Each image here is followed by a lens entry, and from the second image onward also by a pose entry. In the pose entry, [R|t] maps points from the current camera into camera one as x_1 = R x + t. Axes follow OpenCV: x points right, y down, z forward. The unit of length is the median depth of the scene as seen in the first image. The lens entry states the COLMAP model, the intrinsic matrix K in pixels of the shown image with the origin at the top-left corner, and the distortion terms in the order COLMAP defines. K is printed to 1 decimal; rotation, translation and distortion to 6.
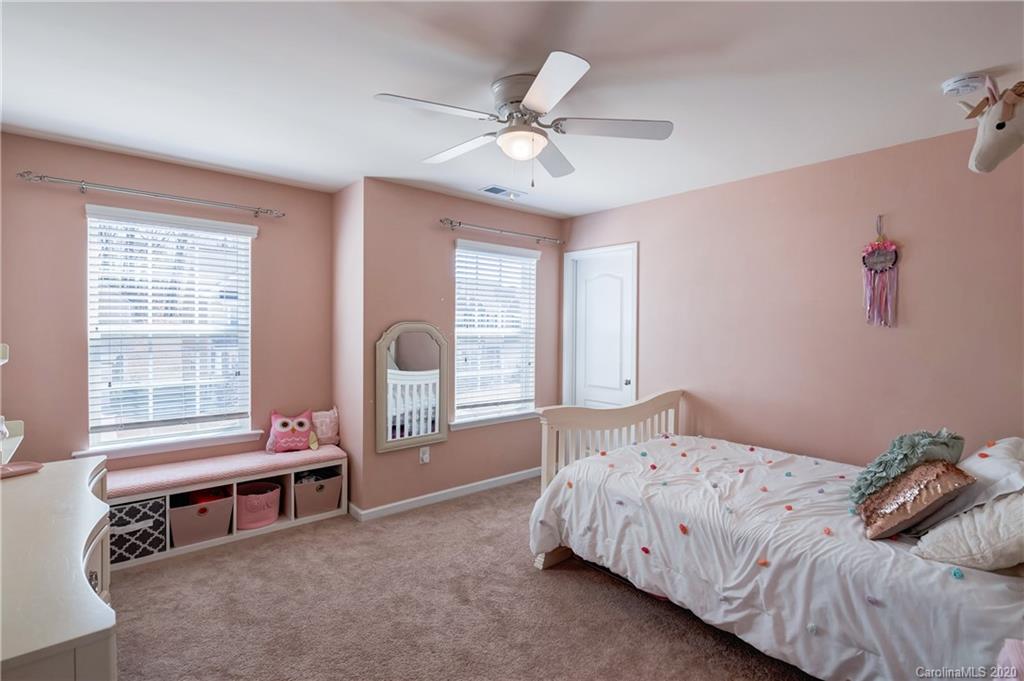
lens RADIAL K [[479.3, 0, 513.0], [0, 479.3, 336.6], [0, 0, 1]] dist [-0.000174, -0.000177]
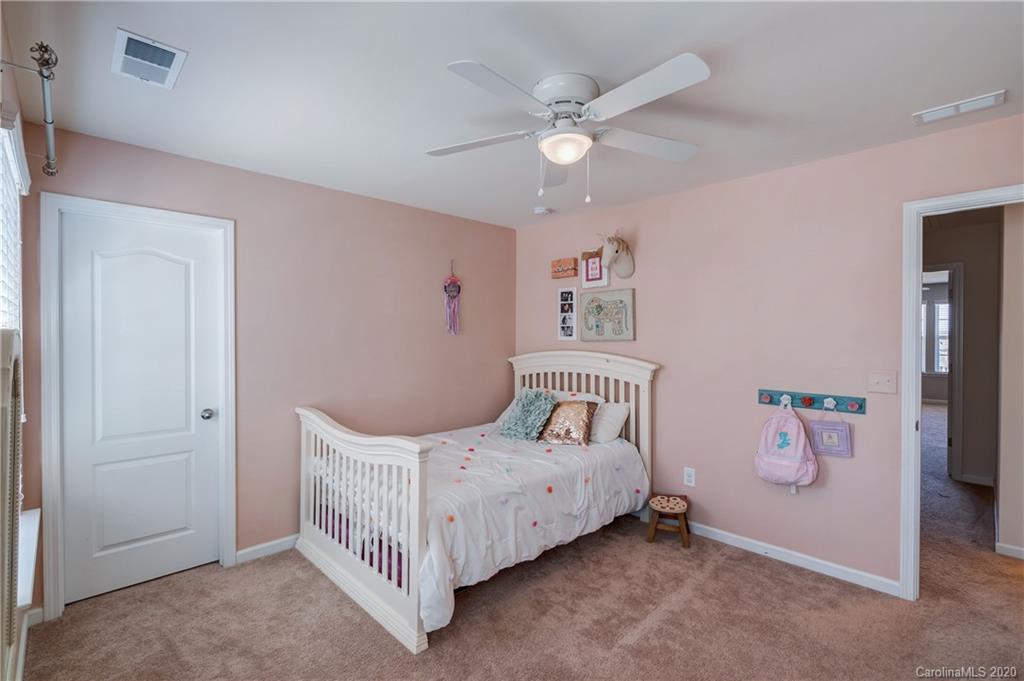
lens RADIAL K [[479.3, 0, 513.0], [0, 479.3, 336.6], [0, 0, 1]] dist [-0.000174, -0.000177]
pose [[-0.078577, -0.008698, 0.996870, -0.750099], [0.025601, 0.999615, 0.010740, -0.025934], [-0.996579, 0.026365, -0.078324, 0.952162]]
